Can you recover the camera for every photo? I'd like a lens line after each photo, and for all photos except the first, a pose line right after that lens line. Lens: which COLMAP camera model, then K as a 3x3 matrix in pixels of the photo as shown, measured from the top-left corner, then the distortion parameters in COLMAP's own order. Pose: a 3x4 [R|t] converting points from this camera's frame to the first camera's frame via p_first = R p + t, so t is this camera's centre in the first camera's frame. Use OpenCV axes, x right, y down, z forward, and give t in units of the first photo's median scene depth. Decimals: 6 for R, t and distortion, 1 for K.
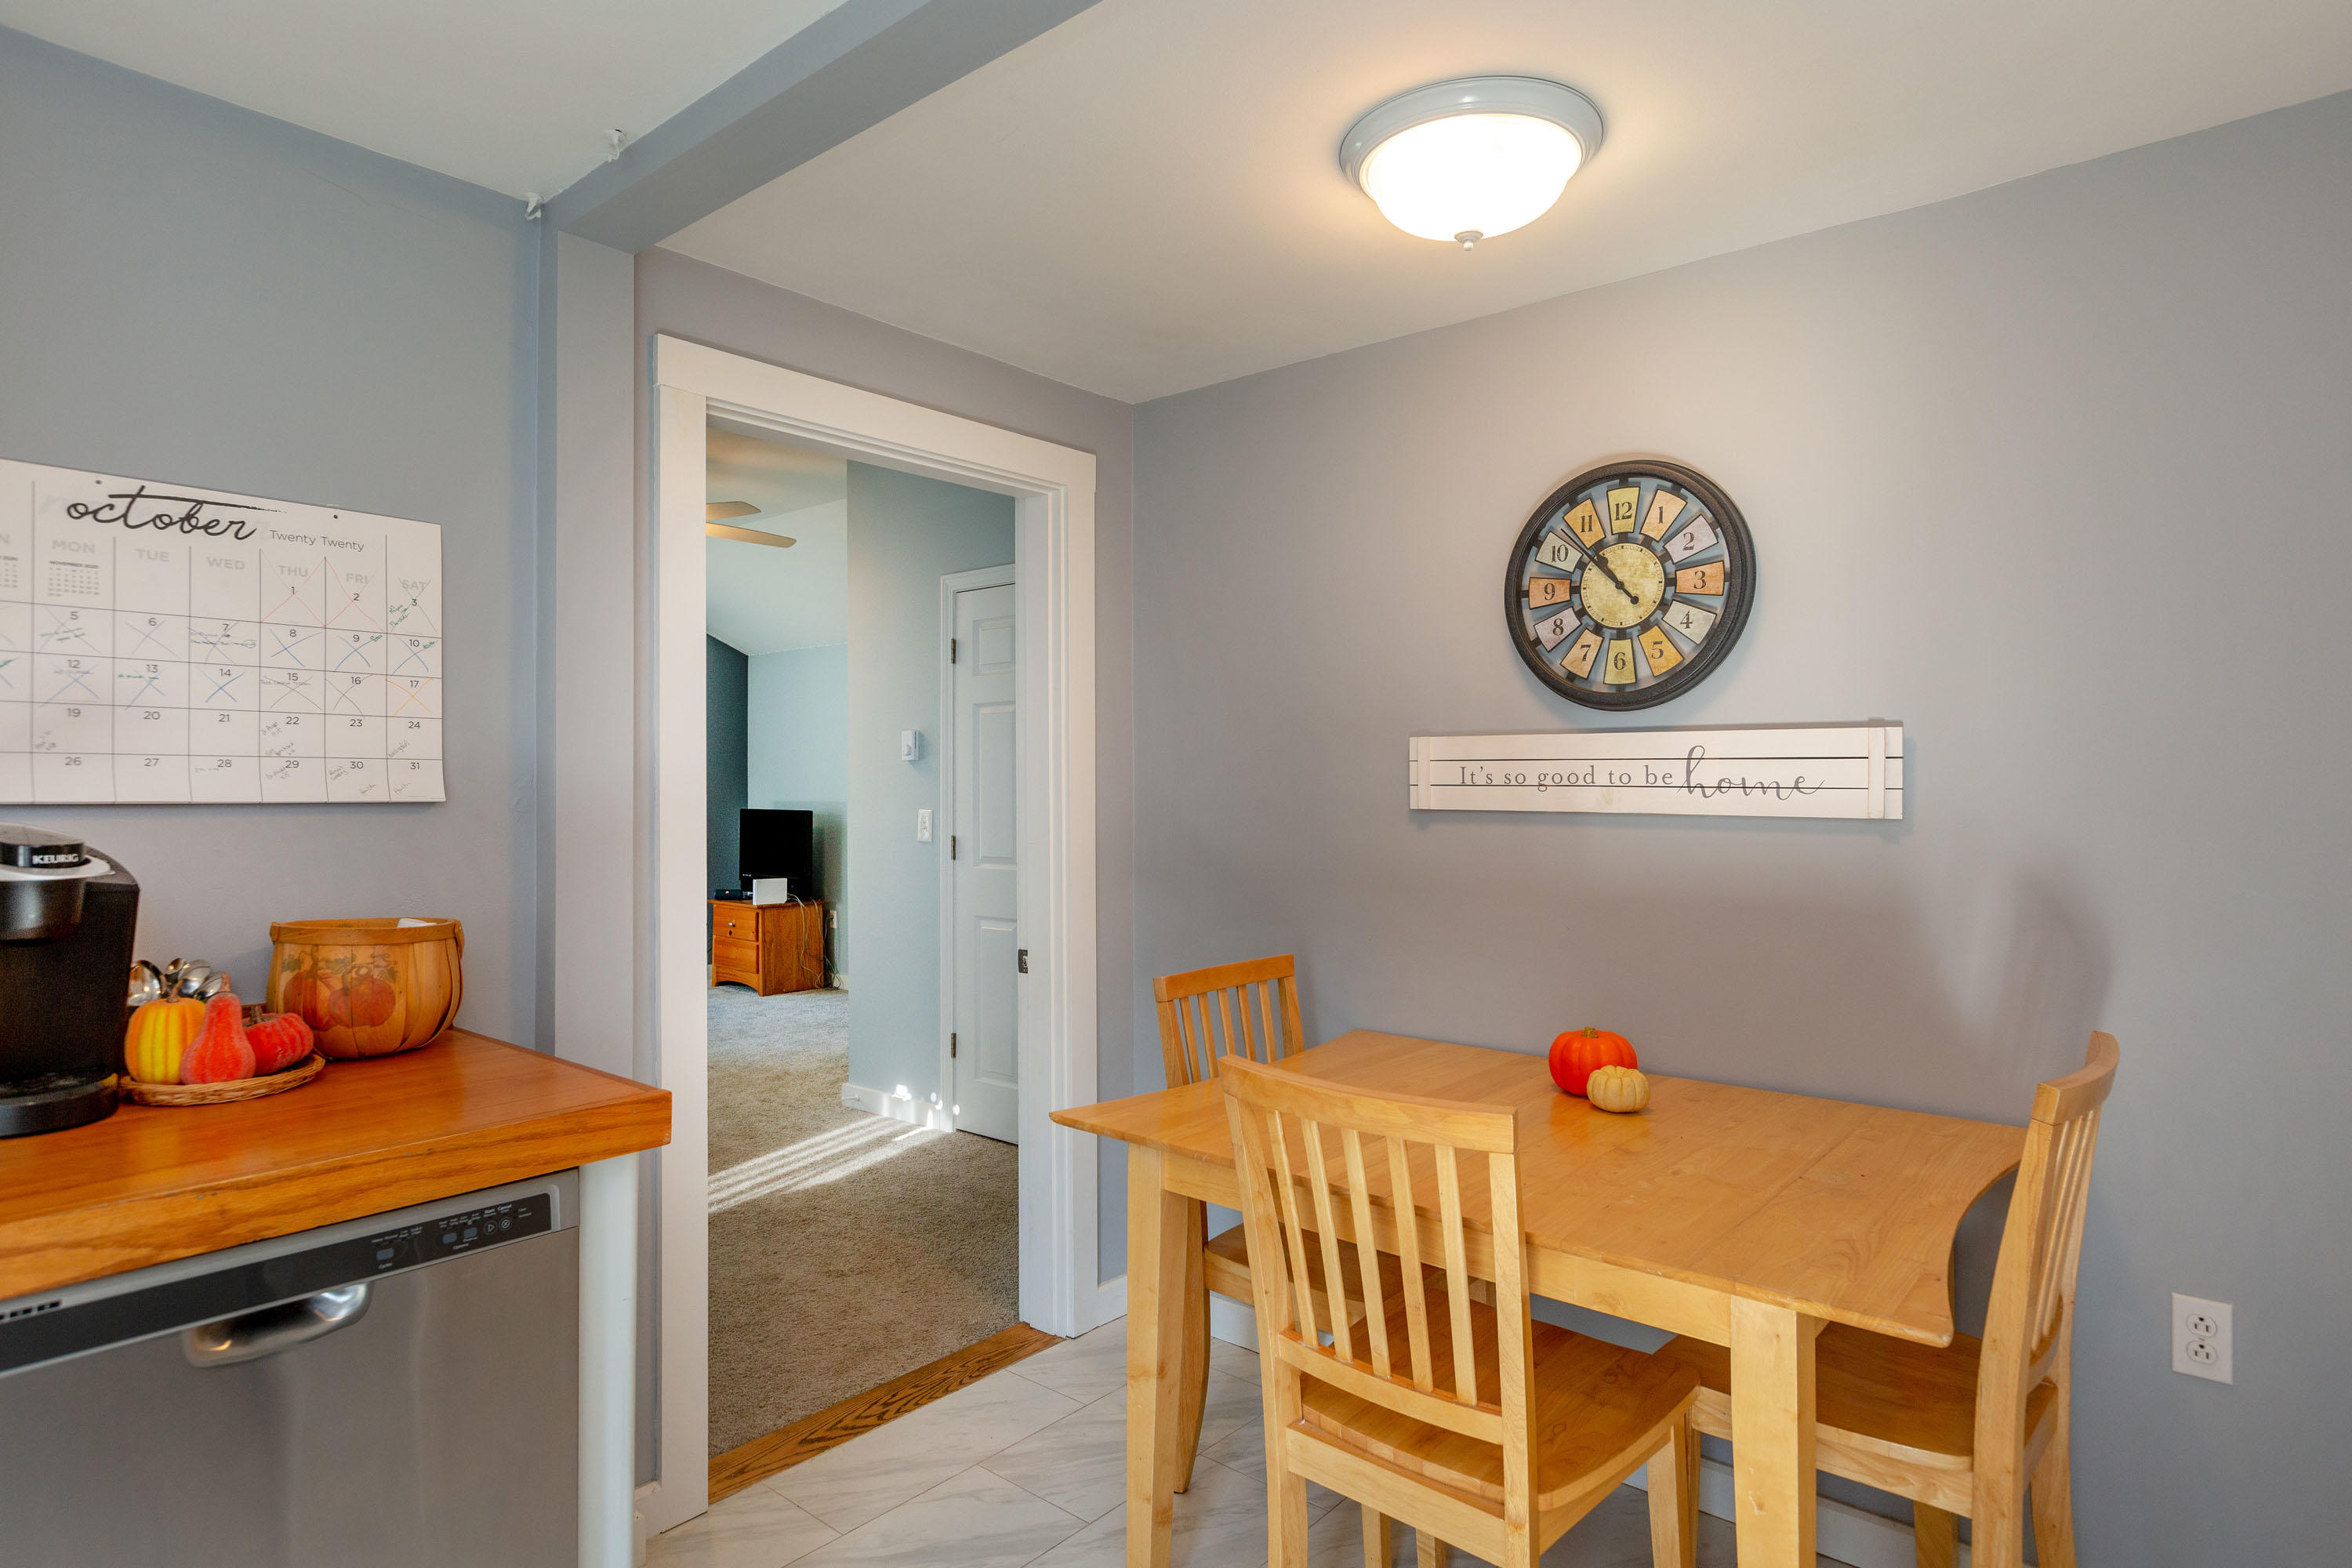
lens RADIAL K [[1285.1, 0, 1176.0], [0, 1285.1, 784.0], [0, 0, 1]] dist [-0.000713, -0.000144]
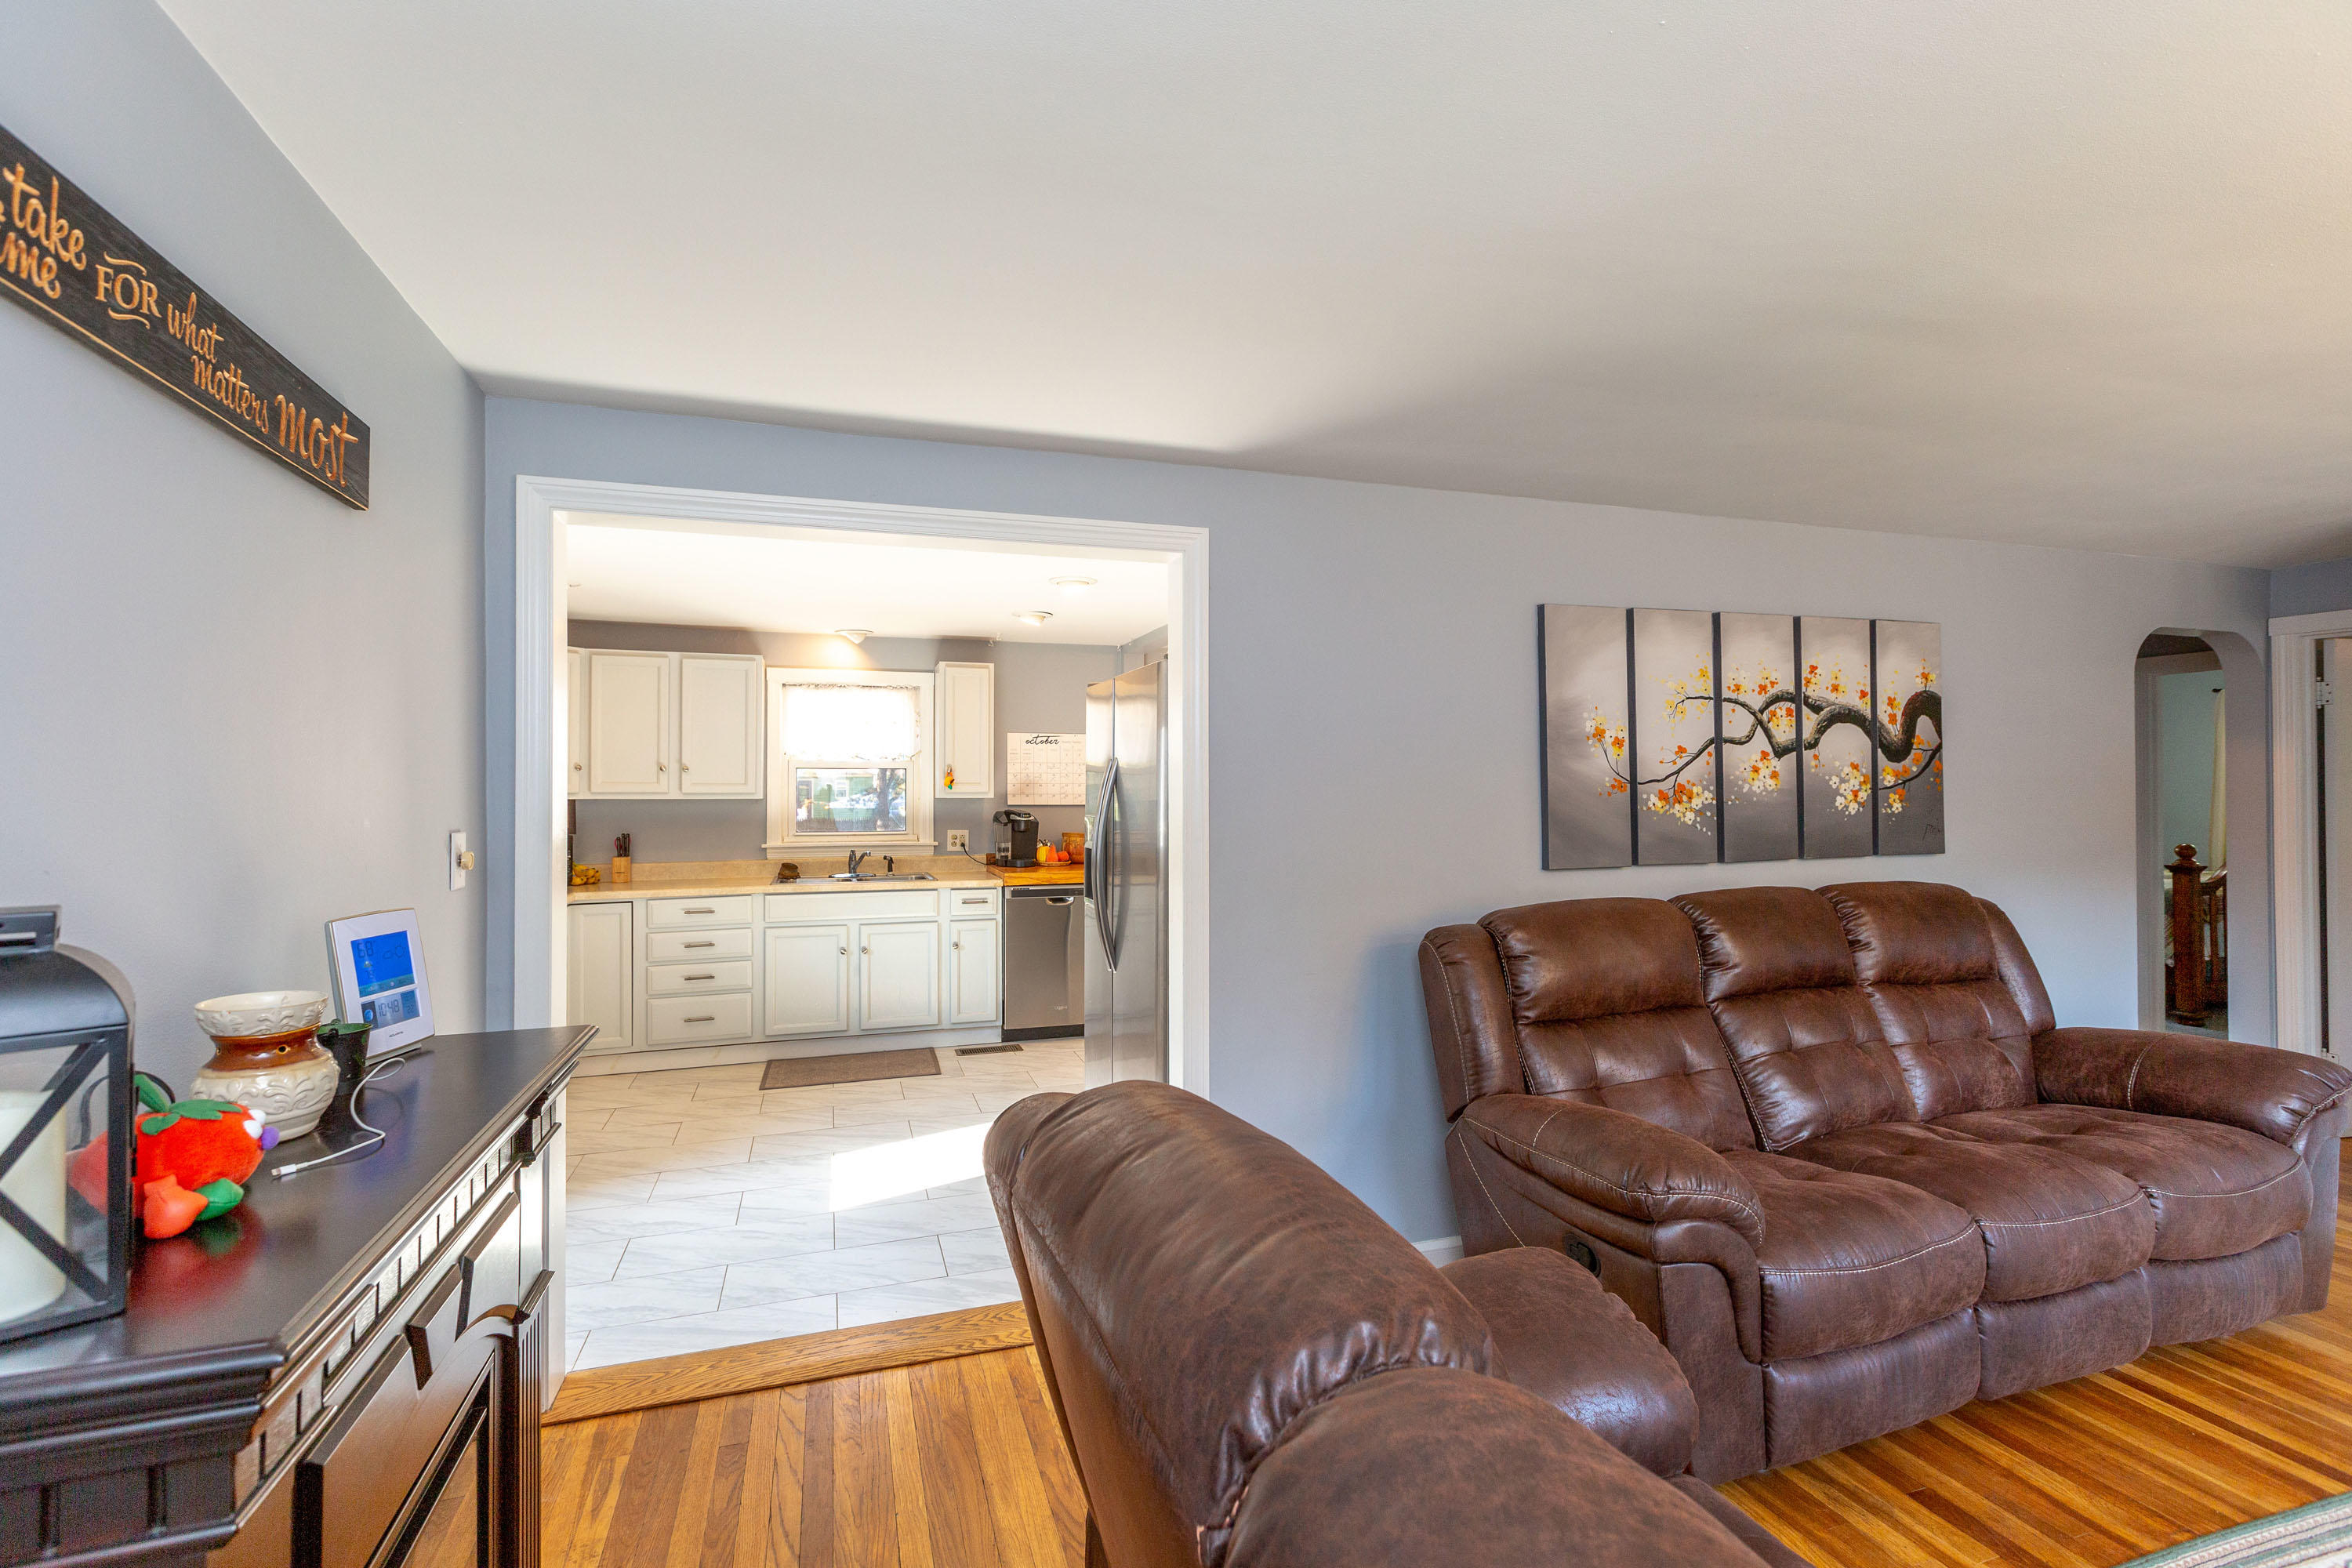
lens RADIAL K [[1102.3, 0, 1176.0], [0, 1102.3, 784.0], [0, 0, 1]] dist [0.000027, 0.000075]
pose [[0.853866, -0.010779, -0.520381, 1.914806], [0.007060, 0.999933, -0.009128, -0.023632], [0.520445, 0.004121, 0.853885, -2.429413]]
